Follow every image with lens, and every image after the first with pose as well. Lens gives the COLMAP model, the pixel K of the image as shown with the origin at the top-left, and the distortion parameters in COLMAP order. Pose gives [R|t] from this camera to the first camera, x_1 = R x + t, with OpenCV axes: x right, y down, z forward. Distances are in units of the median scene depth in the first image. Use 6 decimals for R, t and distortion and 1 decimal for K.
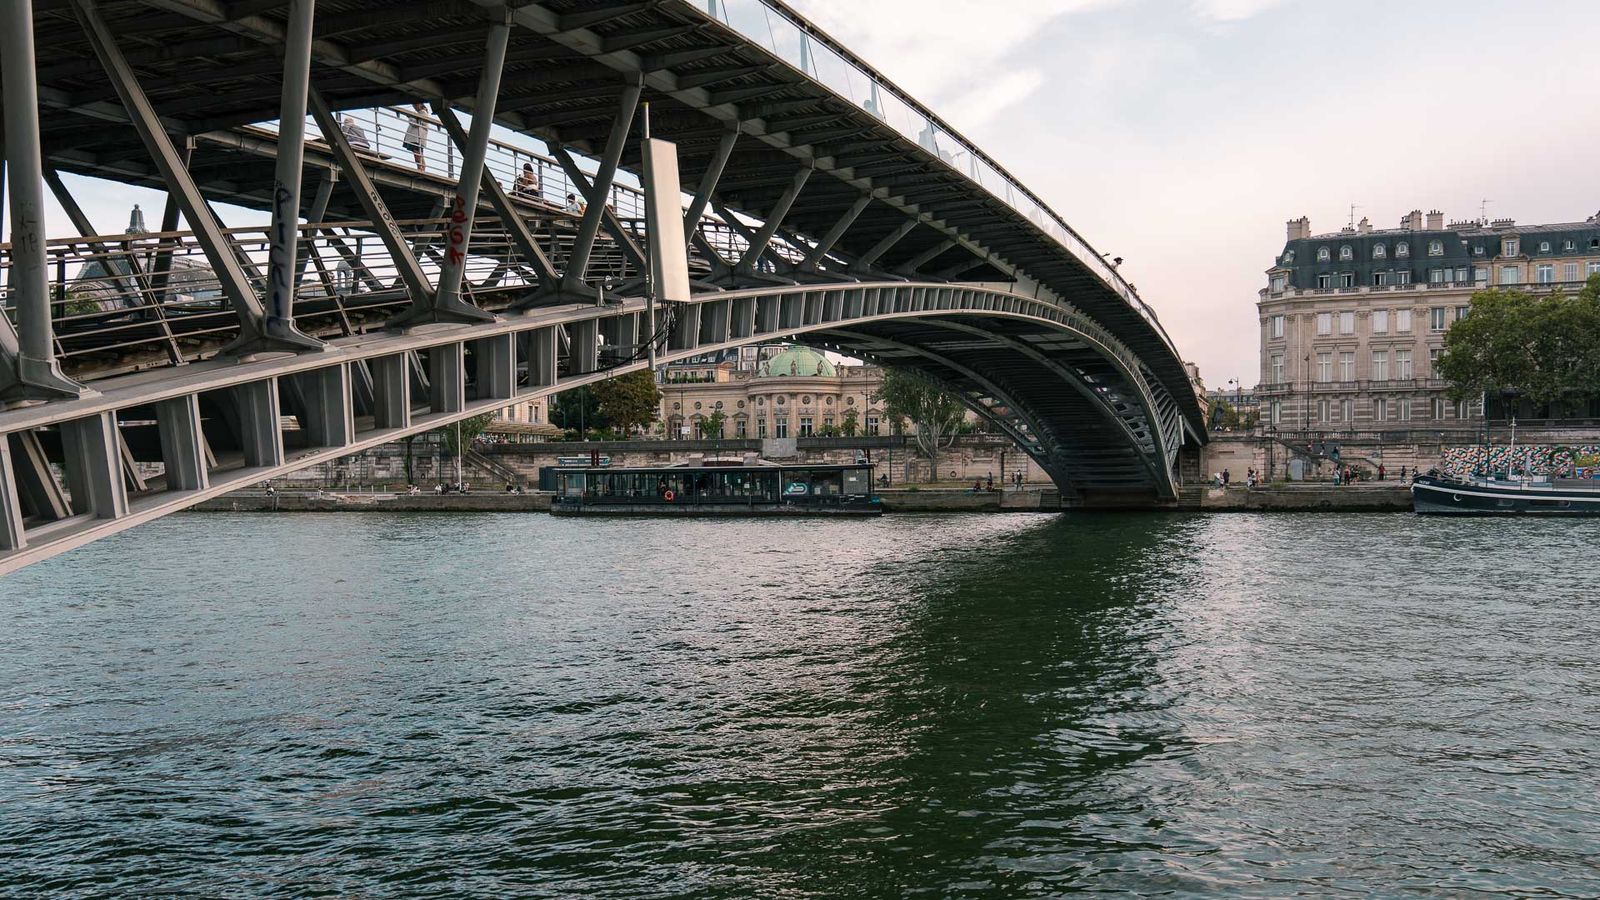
lens RADIAL K [[1327.6, 0, 790.5], [0, 1327.6, 495.1], [0, 0, 1]] dist [0.001885, 0.002045]
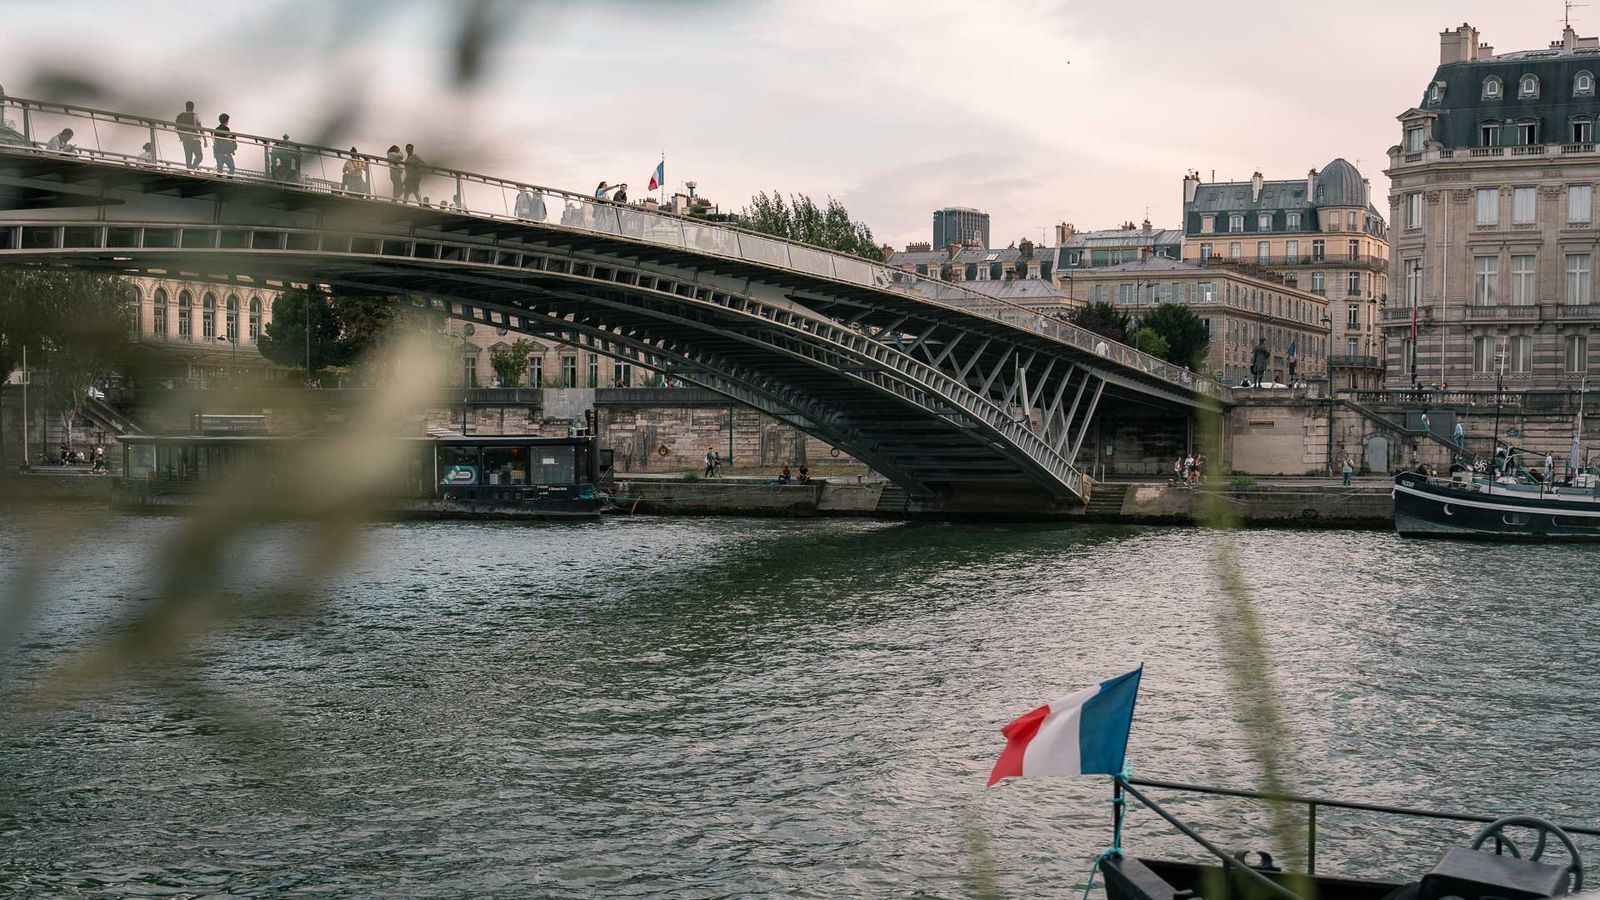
lens RADIAL K [[2336.5, 0, 800.0], [0, 2336.5, 450.0], [0, 0, 1]] dist [0.022695, 0.053978]
pose [[0.997117, 0.016162, -0.074144, 0.180302], [-0.016854, 0.999820, -0.008716, -0.007031], [0.073990, 0.009940, 0.997209, -0.060479]]
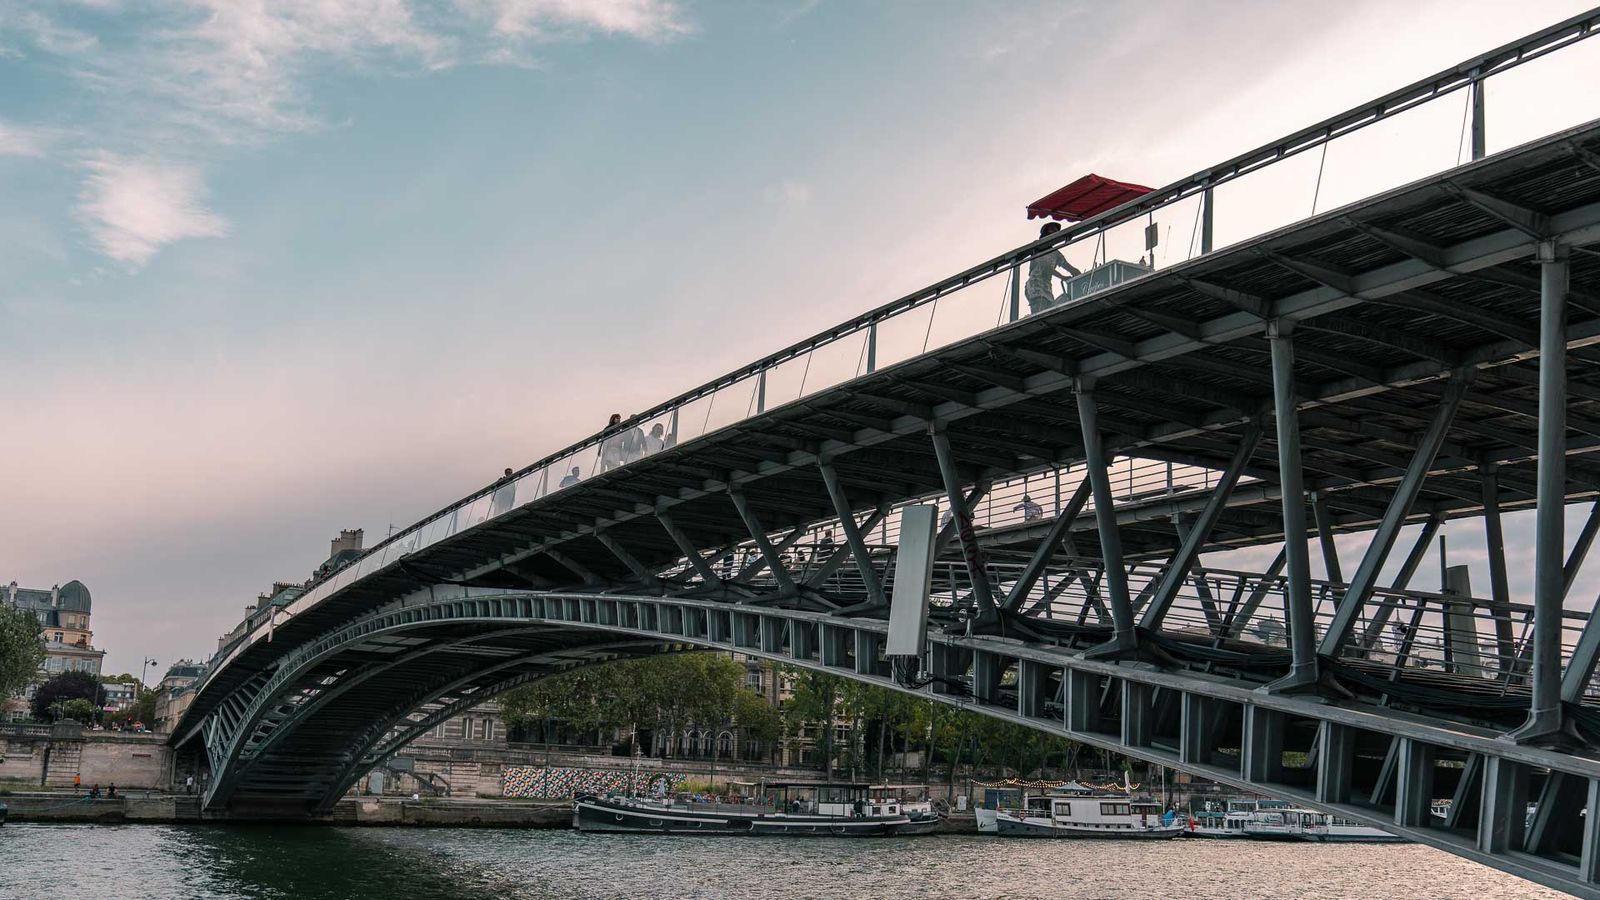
lens RADIAL K [[1383.9, 0, 795.9], [0, 1383.9, 520.4], [0, 0, 1]] dist [-0.010099, 0.002940]
pose [[0.641923, 0.176215, 0.746246, -0.200274], [-0.022362, 0.977123, -0.211498, 0.000409], [-0.766443, 0.119078, 0.631178, 0.077846]]
